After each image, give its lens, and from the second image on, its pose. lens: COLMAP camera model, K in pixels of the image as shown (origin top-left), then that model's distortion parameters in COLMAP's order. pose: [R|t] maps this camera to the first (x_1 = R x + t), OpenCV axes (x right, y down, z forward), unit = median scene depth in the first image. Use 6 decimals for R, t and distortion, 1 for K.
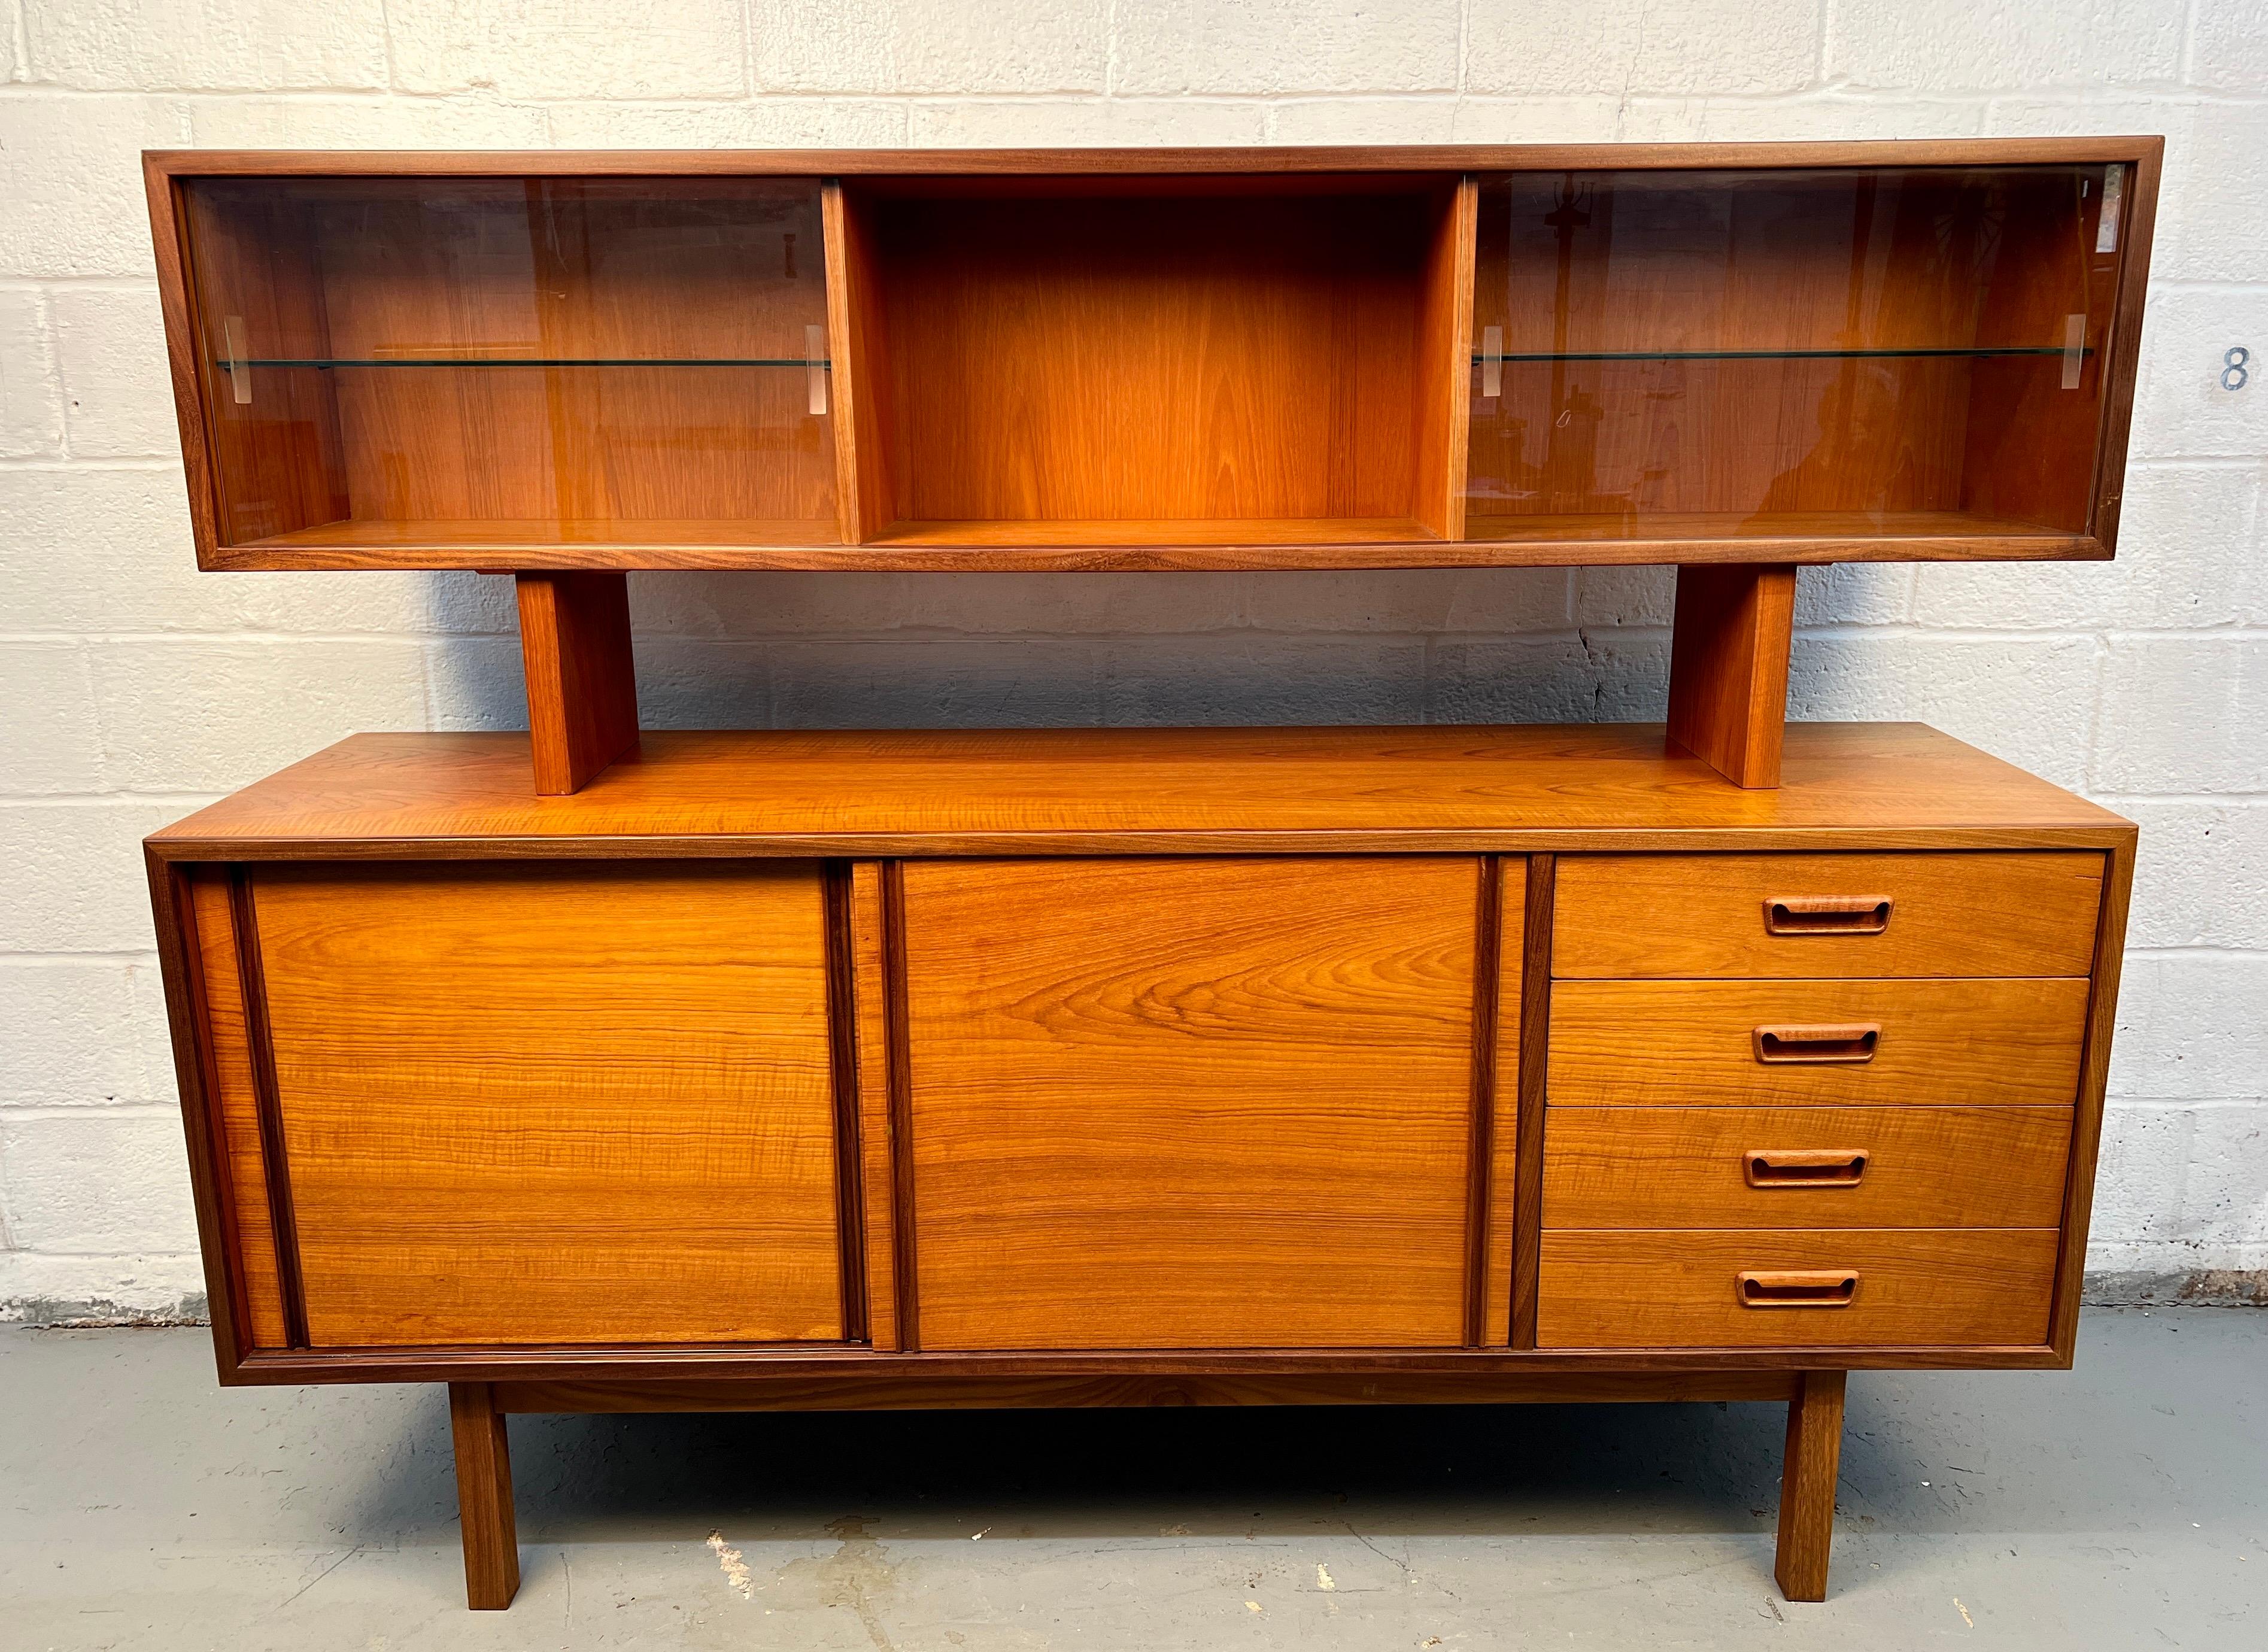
lens RADIAL K [[1814.9, 0, 1139.3], [0, 1814.9, 812.8], [0, 0, 1]] dist [0.053733, -0.050986]
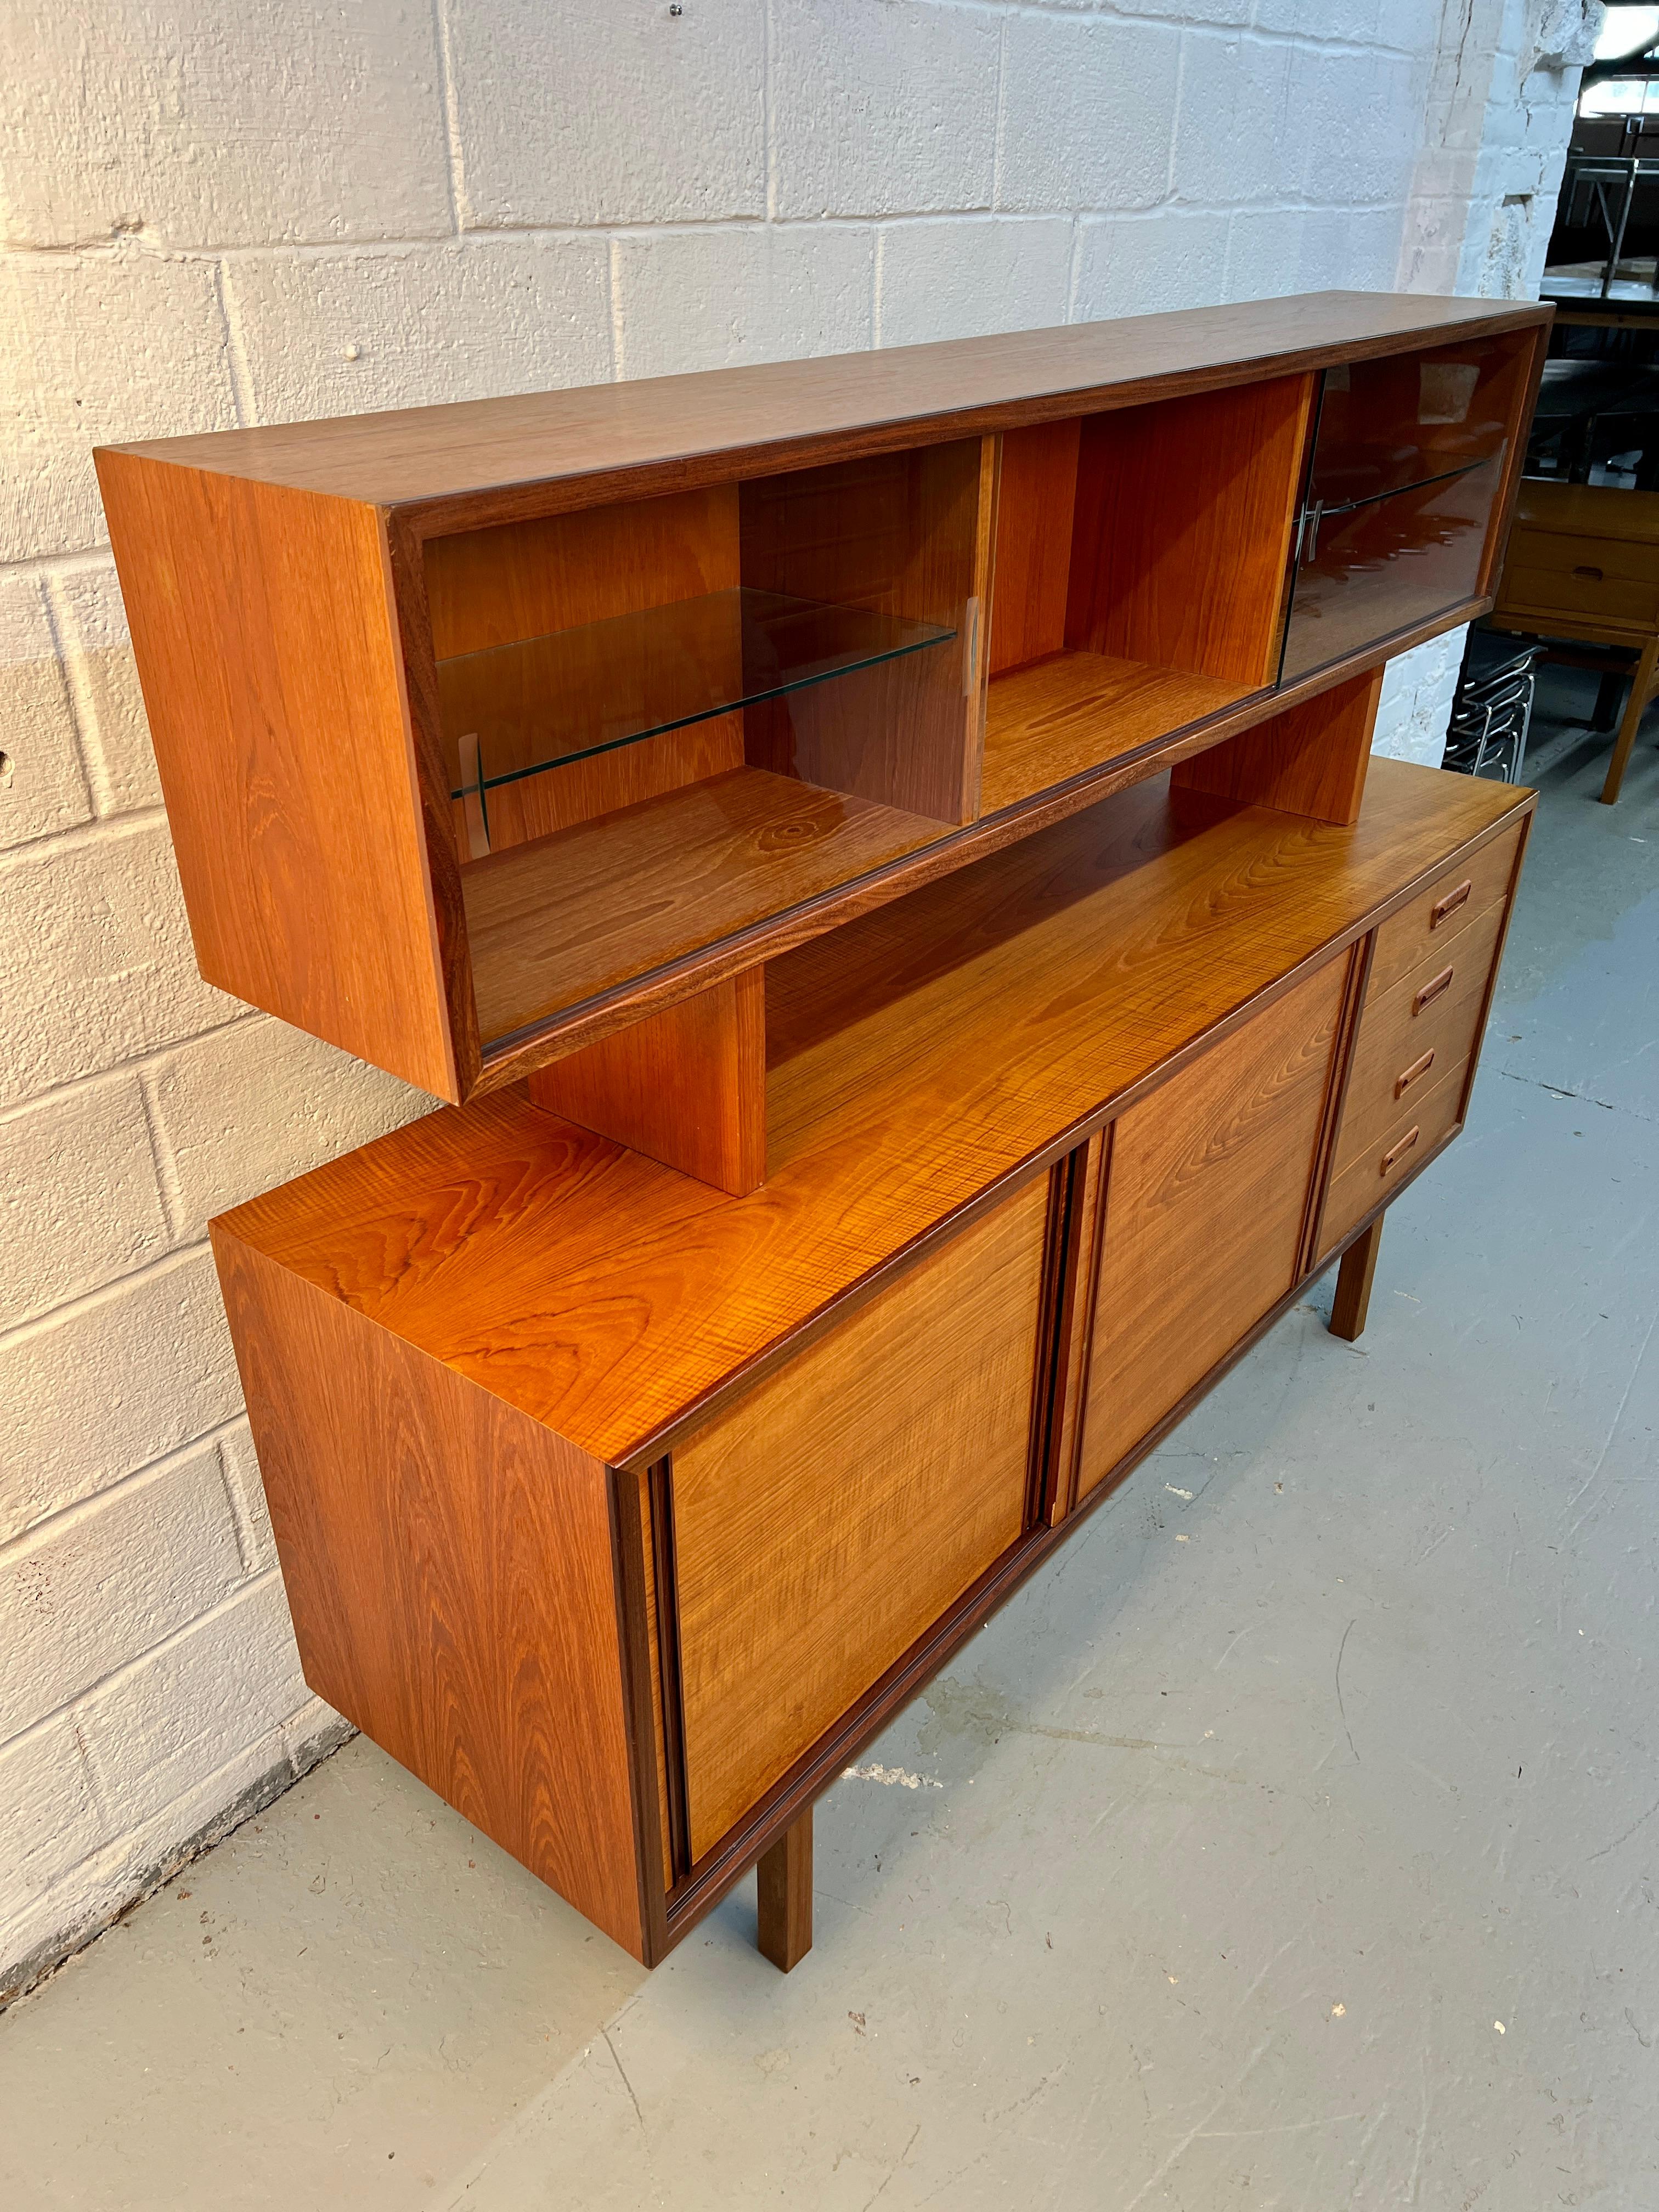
lens RADIAL K [[1659.5, 0, 807.7], [0, 1659.5, 1121.6], [0, 0, 1]] dist [0.060652, -0.059794]
pose [[0.640771, -0.378896, 0.667720, -0.739212], [0.182063, 0.919915, 0.347288, -0.279780], [-0.745832, -0.100964, 0.658438, 0.420163]]
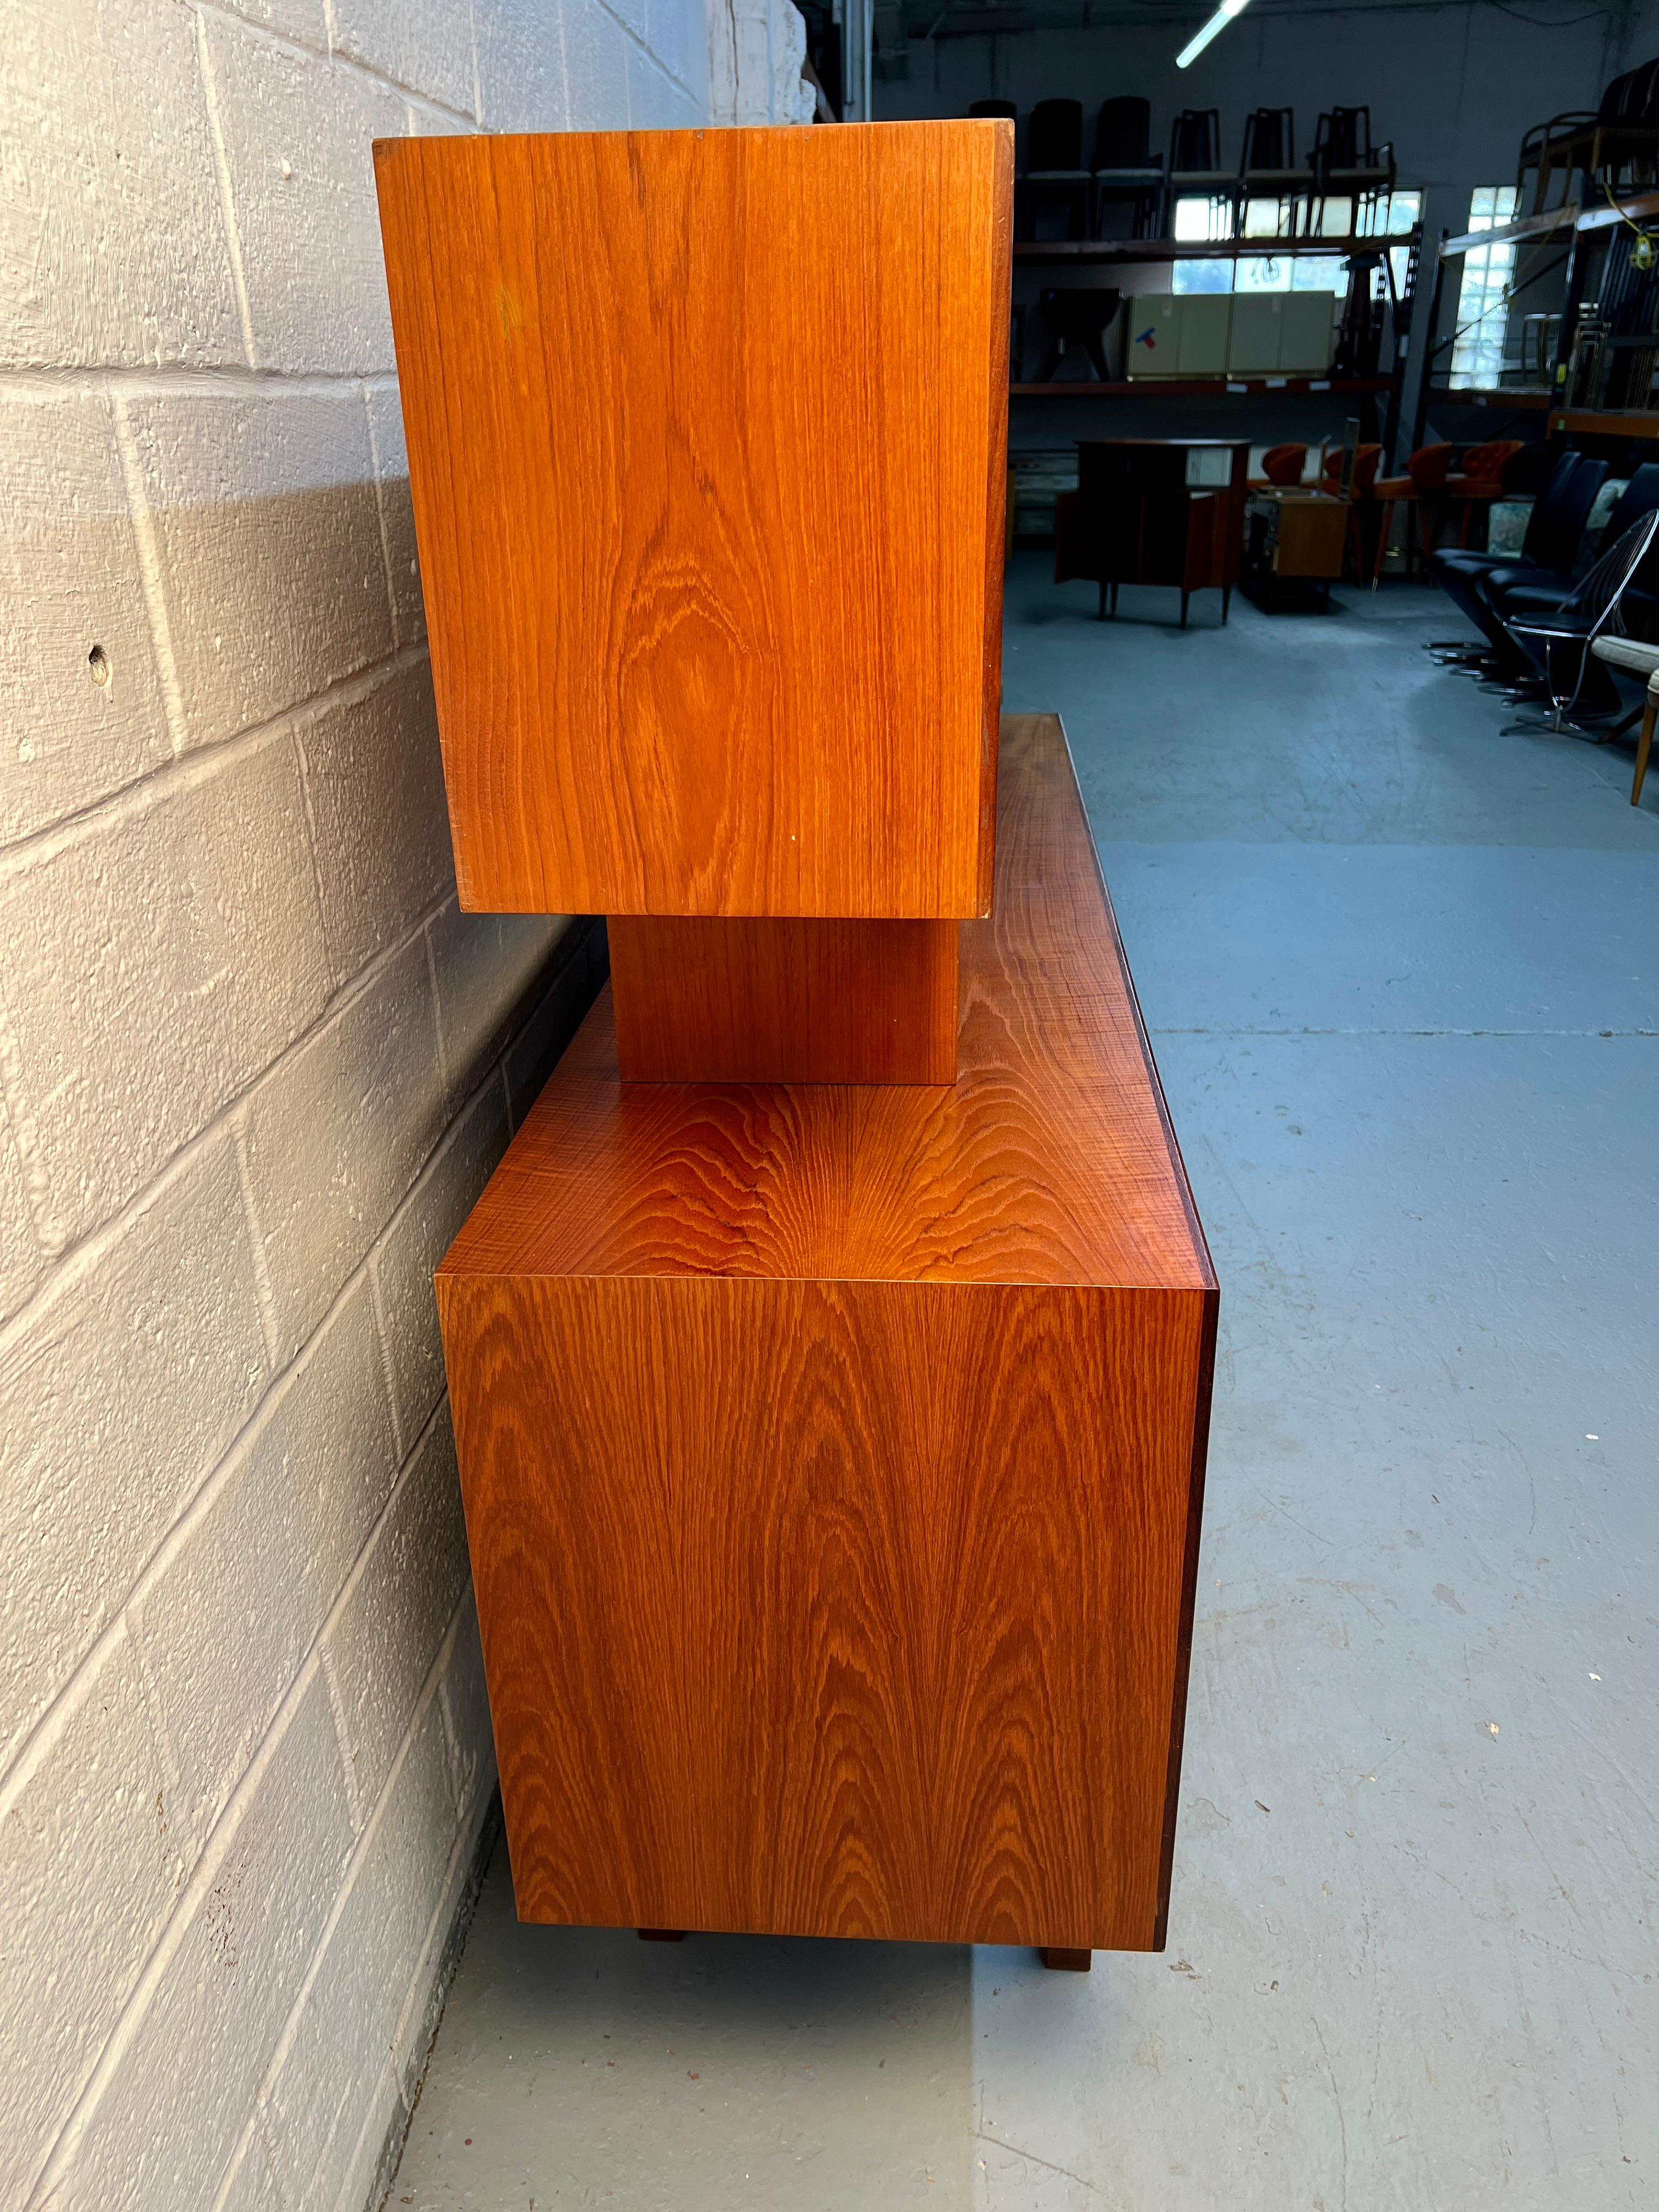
lens RADIAL K [[1659.5, 0, 830.8], [0, 1659.5, 1118.1], [0, 0, 1]] dist [0.060652, -0.059794]
pose [[0.081512, -0.404558, 0.910873, -0.889356], [0.262731, 0.890310, 0.371914, -0.246921], [-0.961420, 0.208999, 0.178861, 0.843628]]
